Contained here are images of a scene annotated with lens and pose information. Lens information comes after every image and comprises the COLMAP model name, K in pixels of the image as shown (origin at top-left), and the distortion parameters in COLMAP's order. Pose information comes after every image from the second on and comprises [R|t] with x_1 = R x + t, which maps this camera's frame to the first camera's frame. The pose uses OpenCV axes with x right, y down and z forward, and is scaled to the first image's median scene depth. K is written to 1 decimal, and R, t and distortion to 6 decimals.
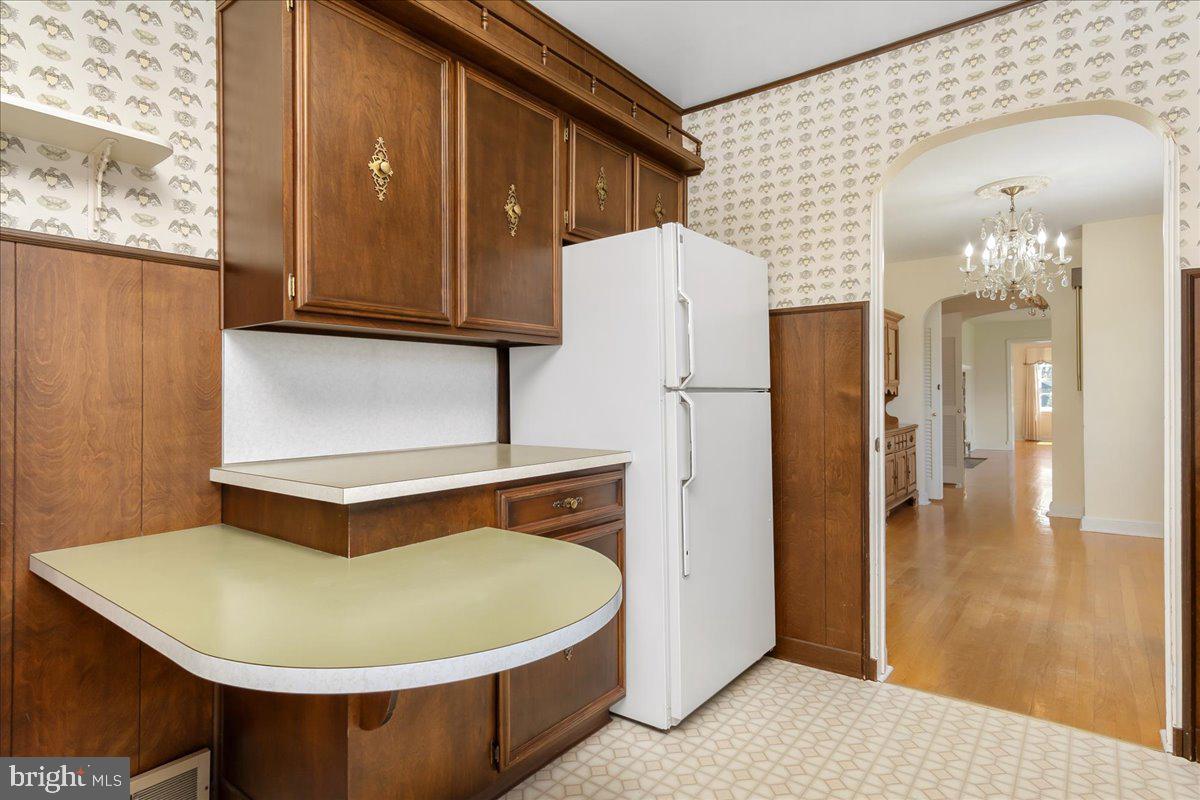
lens RADIAL K [[643.8, 0, 602.9], [0, 643.8, 394.6], [0, 0, 1]] dist [0.001737, 0.000194]
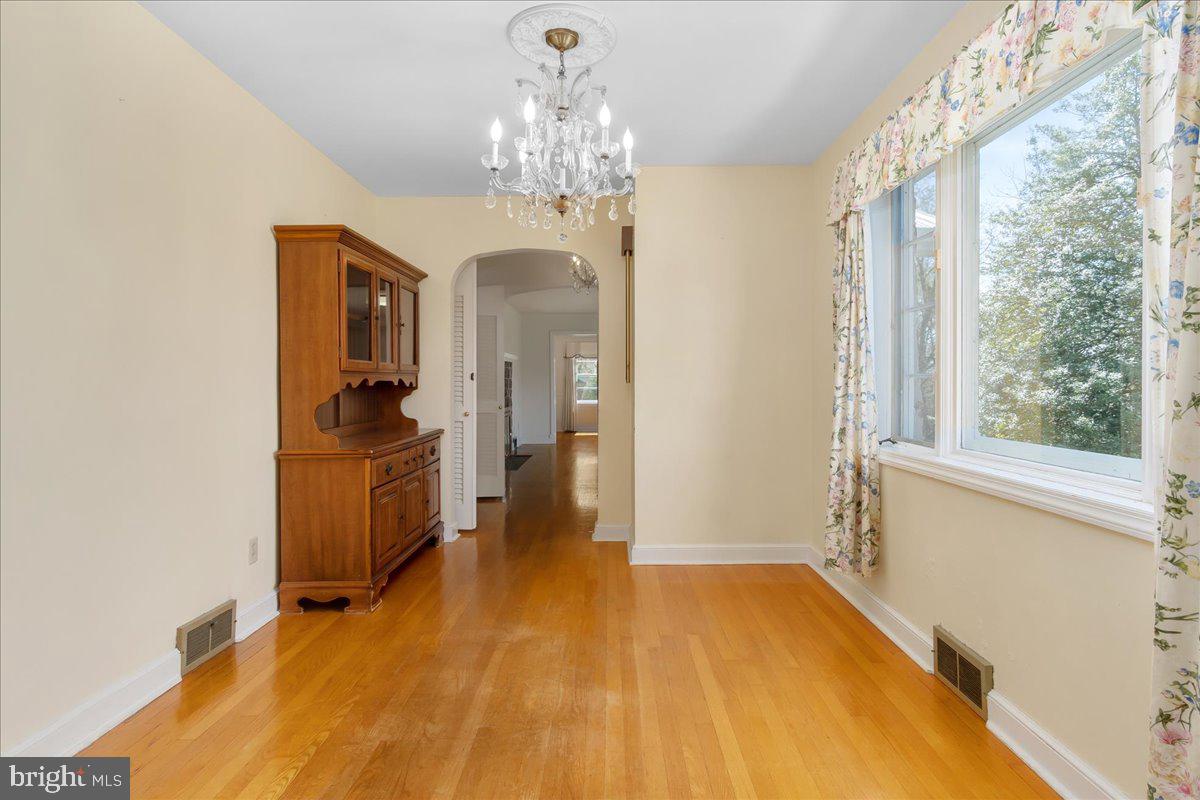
lens RADIAL K [[643.8, 0, 602.9], [0, 643.8, 394.6], [0, 0, 1]] dist [0.001737, 0.000194]
pose [[0.800206, 0.001037, 0.599724, 0.240197], [-0.008902, 0.999909, 0.010150, -0.000005], [-0.599658, -0.013461, 0.800143, 0.386045]]
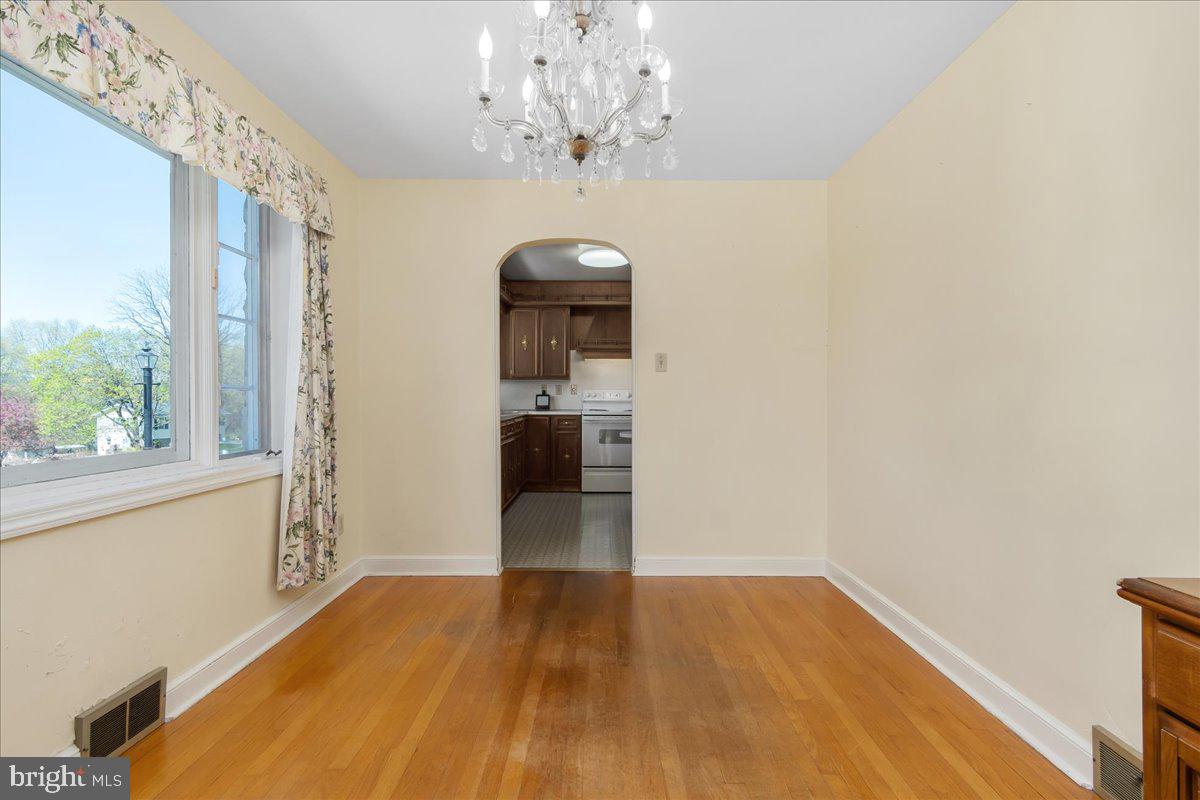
lens RADIAL K [[643.8, 0, 602.9], [0, 643.8, 394.6], [0, 0, 1]] dist [0.001737, 0.000194]
pose [[-0.795038, 0.008256, -0.606504, 0.686192], [0.008363, 0.999962, 0.002649, -0.003555], [0.606502, -0.002966, -0.795076, 1.045037]]
